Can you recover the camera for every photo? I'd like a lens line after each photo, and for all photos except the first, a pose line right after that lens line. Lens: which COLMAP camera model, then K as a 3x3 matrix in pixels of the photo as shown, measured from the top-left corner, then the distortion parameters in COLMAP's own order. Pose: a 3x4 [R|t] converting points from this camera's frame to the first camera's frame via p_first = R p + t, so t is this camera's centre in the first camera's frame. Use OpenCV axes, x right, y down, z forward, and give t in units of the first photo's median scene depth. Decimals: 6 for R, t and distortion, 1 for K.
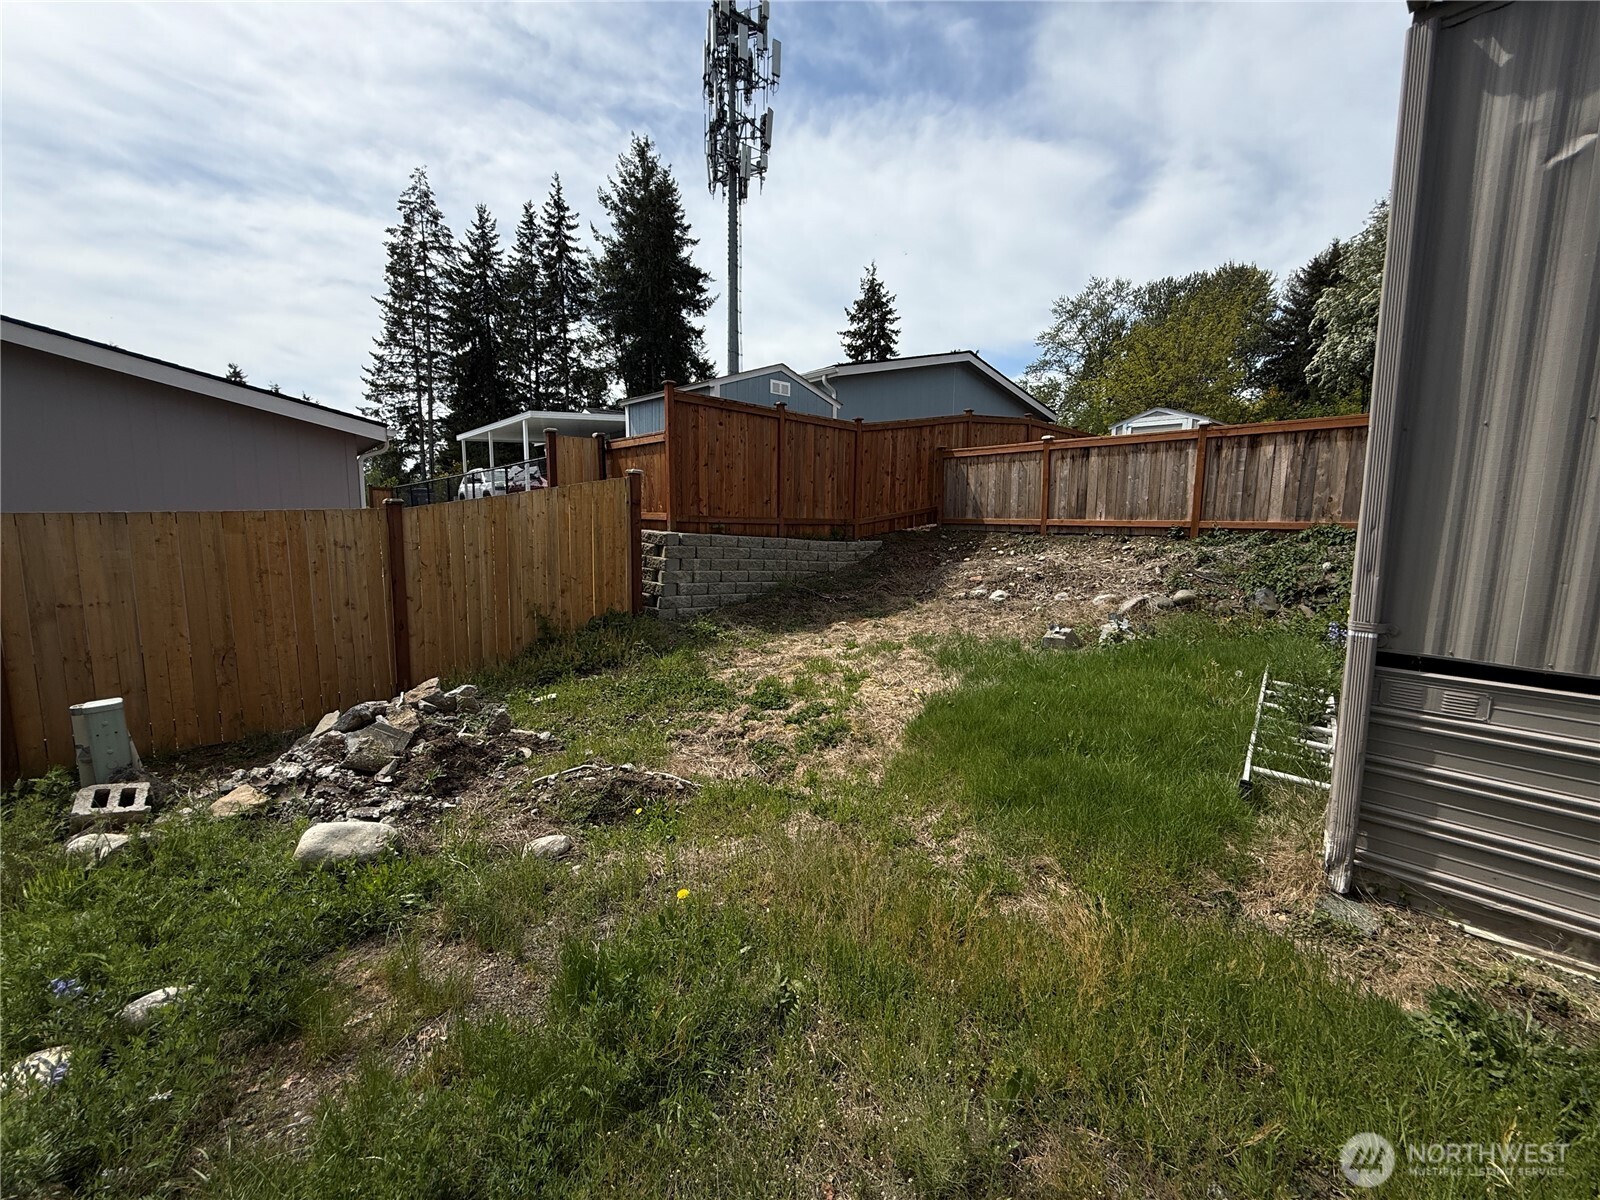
lens RADIAL K [[637.8, 0, 799.9], [0, 637.8, 604.0], [0, 0, 1]] dist [-0.000121, 0.000009]
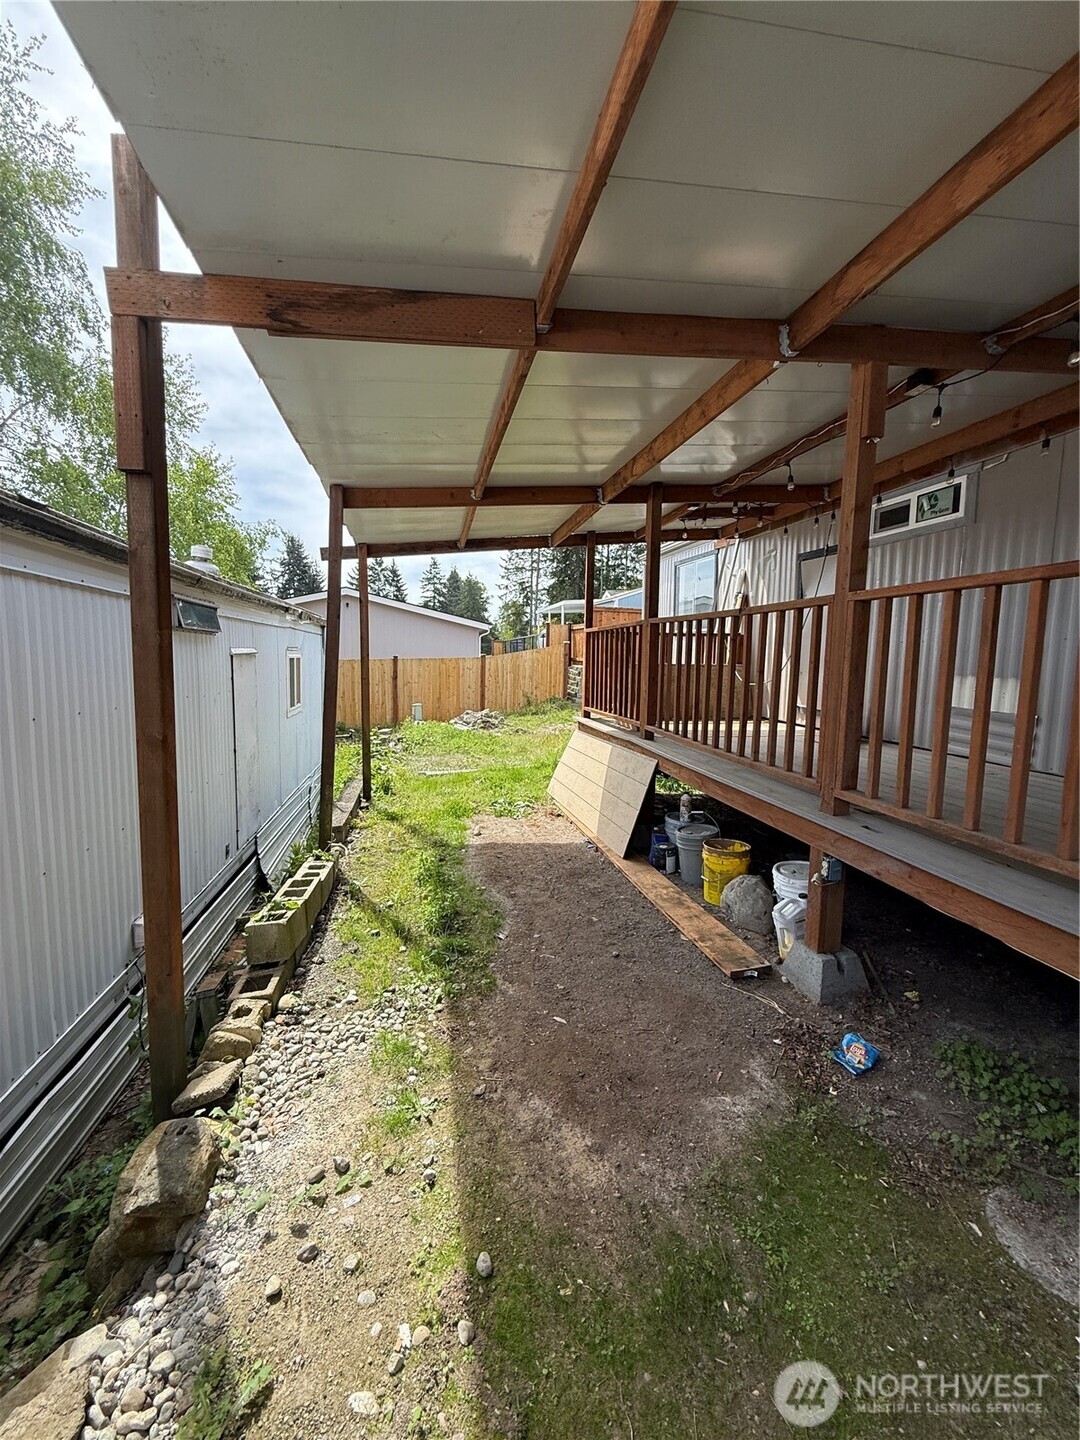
lens RADIAL K [[574.0, 0, 540.3], [0, 574.0, 715.6], [0, 0, 1]] dist [-0.000121, 0.000009]
pose [[0.865315, 0.050006, -0.498727, 0.836261], [-0.065355, 0.997773, -0.013349, 0.125775], [0.496949, 0.044146, 0.866656, -1.050670]]
